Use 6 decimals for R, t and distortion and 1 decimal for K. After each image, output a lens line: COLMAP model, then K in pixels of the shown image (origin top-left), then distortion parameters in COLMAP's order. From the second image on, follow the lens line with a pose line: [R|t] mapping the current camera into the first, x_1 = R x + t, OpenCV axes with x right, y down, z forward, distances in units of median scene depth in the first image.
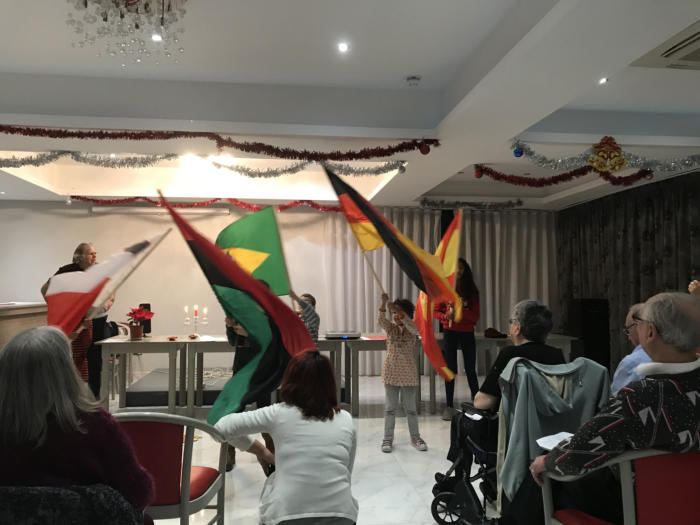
lens RADIAL K [[569.4, 0, 350.0], [0, 569.4, 262.5], [0, 0, 1]] dist [0.125327, -0.001213]
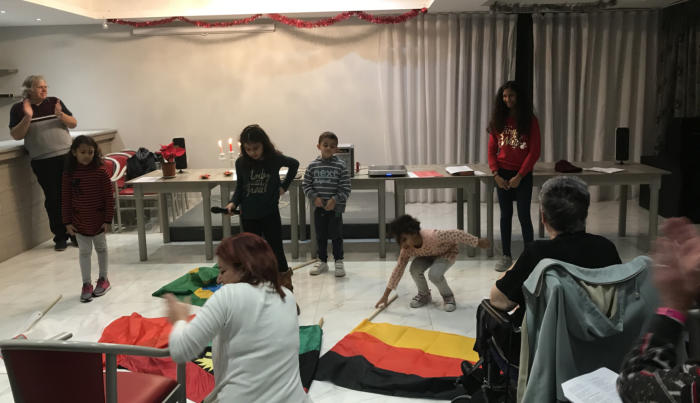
lens RADIAL K [[588.3, 0, 350.7], [0, 588.3, 171.3], [0, 0, 1]] dist [0.005457, 0.173861]
pose [[0.990040, -0.006107, -0.140651, 0.056177], [0.030619, 0.984484, 0.172781, -0.032073], [0.137413, -0.175367, 0.974866, 0.096724]]
